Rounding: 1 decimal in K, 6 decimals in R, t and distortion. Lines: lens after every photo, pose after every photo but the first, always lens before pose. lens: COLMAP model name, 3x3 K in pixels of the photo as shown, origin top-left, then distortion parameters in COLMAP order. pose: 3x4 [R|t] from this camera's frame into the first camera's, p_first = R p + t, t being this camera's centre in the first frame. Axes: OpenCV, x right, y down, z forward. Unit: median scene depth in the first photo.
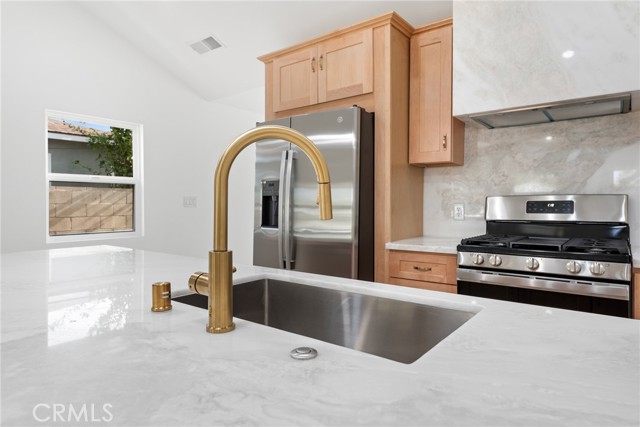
lens RADIAL K [[382.3, 0, 320.7], [0, 382.3, 206.8], [0, 0, 1]] dist [0.004131, 0.000552]
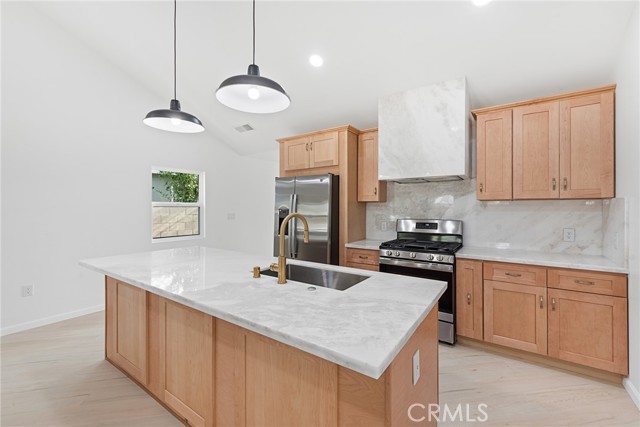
lens RADIAL K [[265.7, 0, 320.0], [0, 265.7, 207.7], [0, 0, 1]] dist [0.002576, 0.000120]
pose [[0.998715, 0.002520, 0.050607, -0.021758], [-0.002038, 0.999952, -0.009572, -0.070484], [-0.050629, 0.009457, 0.998673, -0.312004]]
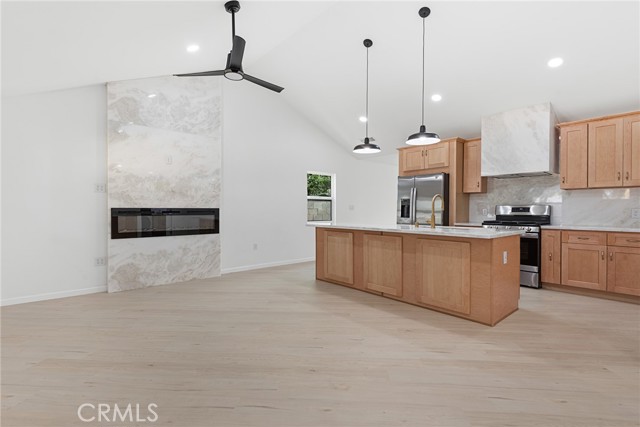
lens RADIAL K [[302.5, 0, 319.3], [0, 302.5, 212.7], [0, 0, 1]] dist [0.001431, -0.000892]
pose [[0.980875, 0.005533, -0.194562, -0.322610], [-0.005576, 0.999984, 0.000326, 0.025322], [0.194561, 0.000765, 0.980890, -1.184603]]
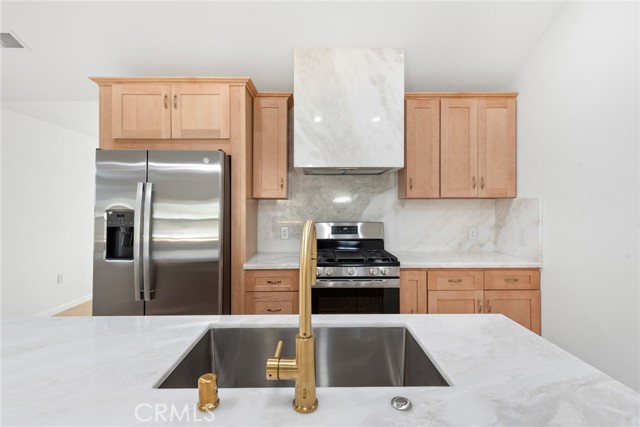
lens RADIAL K [[305.6, 0, 318.9], [0, 305.6, 207.8], [0, 0, 1]] dist [0.002576, 0.000073]
pose [[0.785565, -0.000789, 0.618779, -0.229127], [0.005566, 0.999968, -0.005791, -0.074570], [-0.618754, 0.007993, 0.785544, 0.077584]]
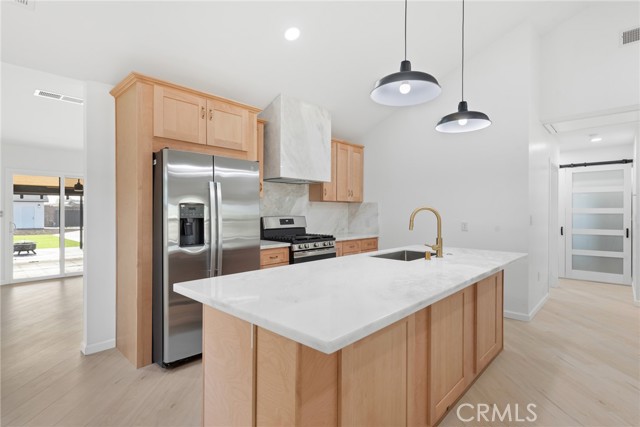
lens RADIAL K [[318.0, 0, 318.5], [0, 318.0, 213.3], [0, 0, 1]] dist [0.004908, 0.000326]
pose [[0.097309, -0.003403, 0.995248, -1.105809], [0.004229, 0.999987, 0.003005, -0.047416], [-0.995245, 0.003917, 0.097322, 0.569127]]
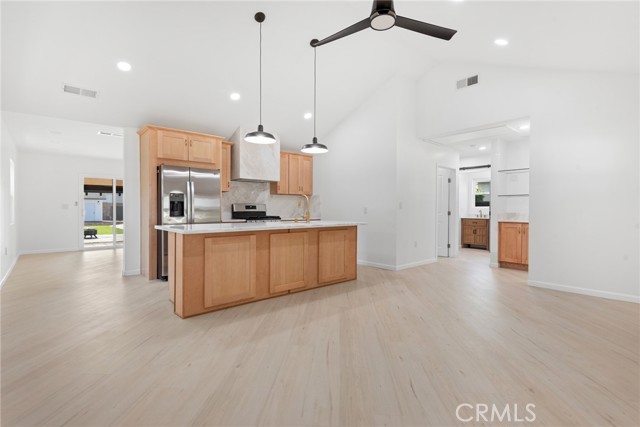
lens RADIAL K [[302.5, 0, 319.3], [0, 302.5, 212.7], [0, 0, 1]] dist [0.001431, -0.000892]
pose [[0.184914, -0.010217, 0.982702, -1.737554], [0.003515, 0.999946, 0.009734, 0.021595], [-0.982748, 0.001655, 0.184940, -0.087577]]
